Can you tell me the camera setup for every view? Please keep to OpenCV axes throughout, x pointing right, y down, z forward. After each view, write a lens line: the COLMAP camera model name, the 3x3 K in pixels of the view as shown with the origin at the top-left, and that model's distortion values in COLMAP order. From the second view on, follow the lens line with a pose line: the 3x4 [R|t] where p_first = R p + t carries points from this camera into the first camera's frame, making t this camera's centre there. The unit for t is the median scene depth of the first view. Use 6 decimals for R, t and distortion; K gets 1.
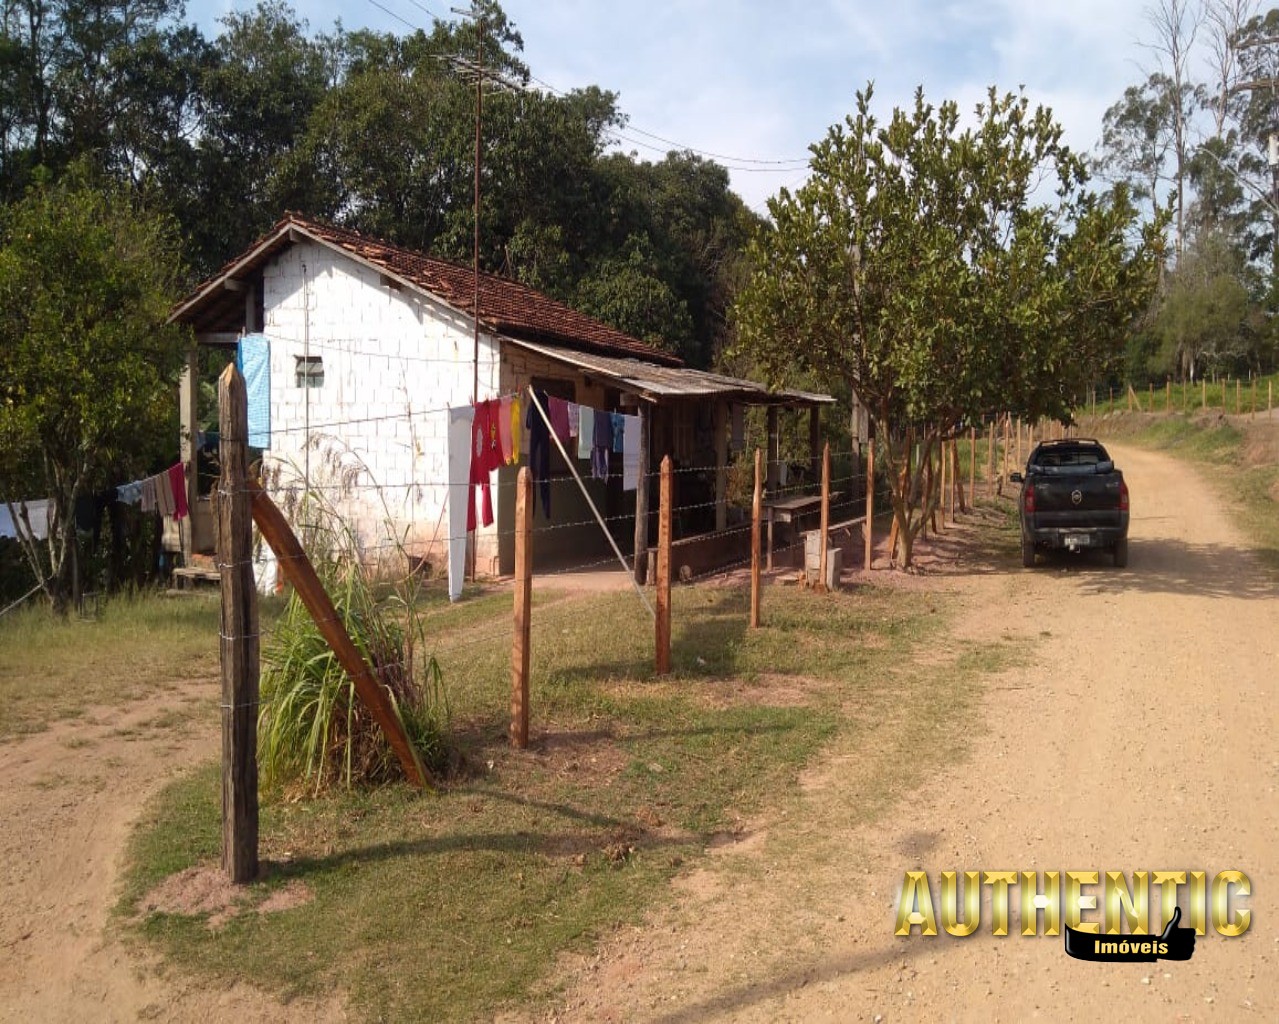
lens RADIAL K [[1016.5, 0, 589.5], [0, 1016.5, 508.1], [0, 0, 1]] dist [0.040928, -0.055635]
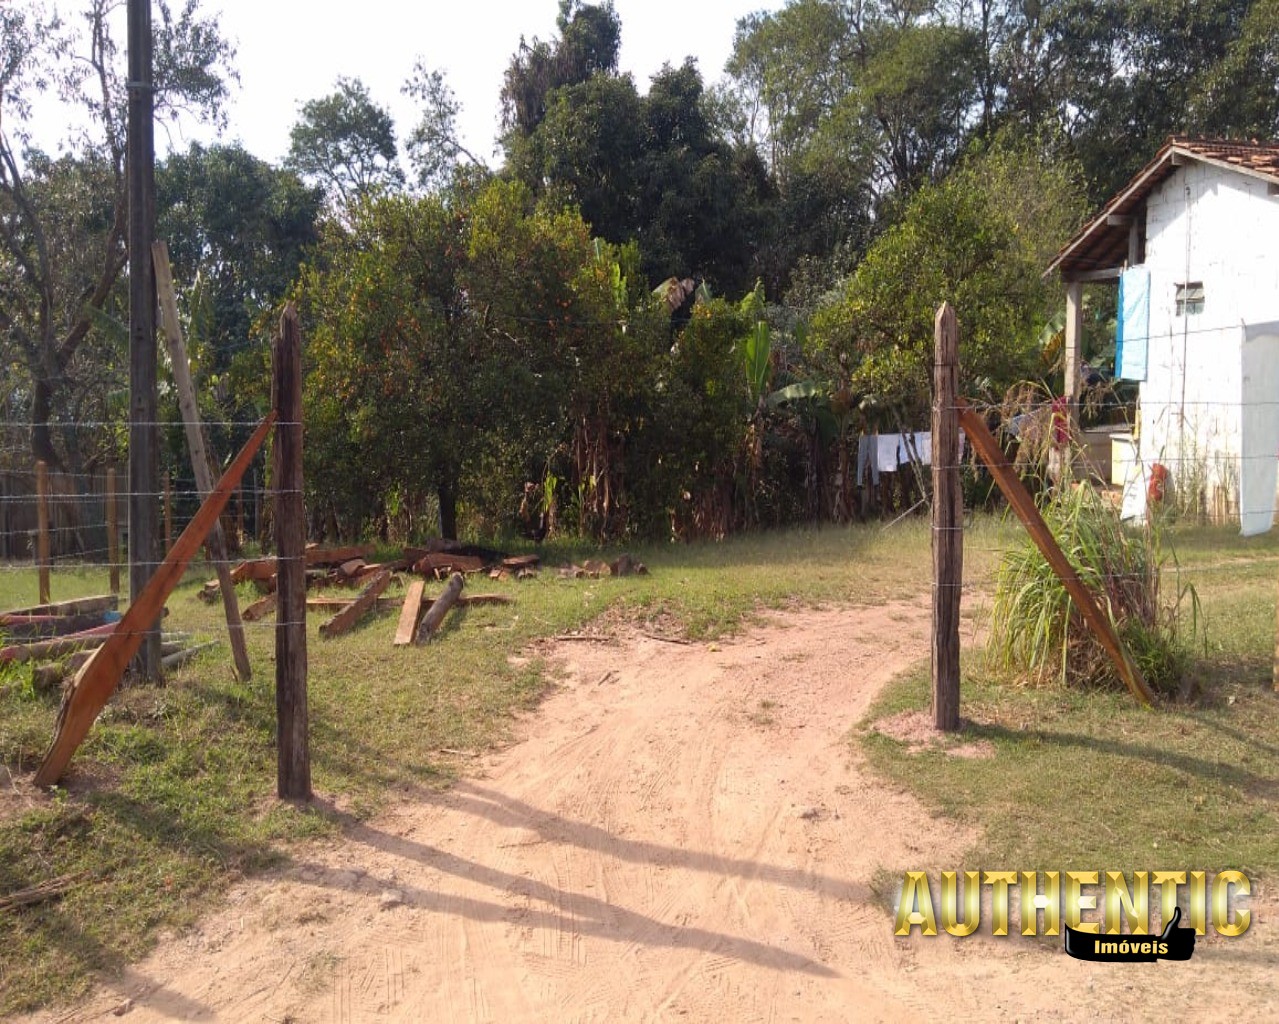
lens RADIAL K [[1016.5, 0, 589.5], [0, 1016.5, 508.1], [0, 0, 1]] dist [0.040928, -0.055635]
pose [[0.583989, 0.069034, -0.808821, 0.197151], [-0.028674, 0.997510, 0.064436, 0.017939], [0.811255, -0.014438, 0.584514, -0.027552]]
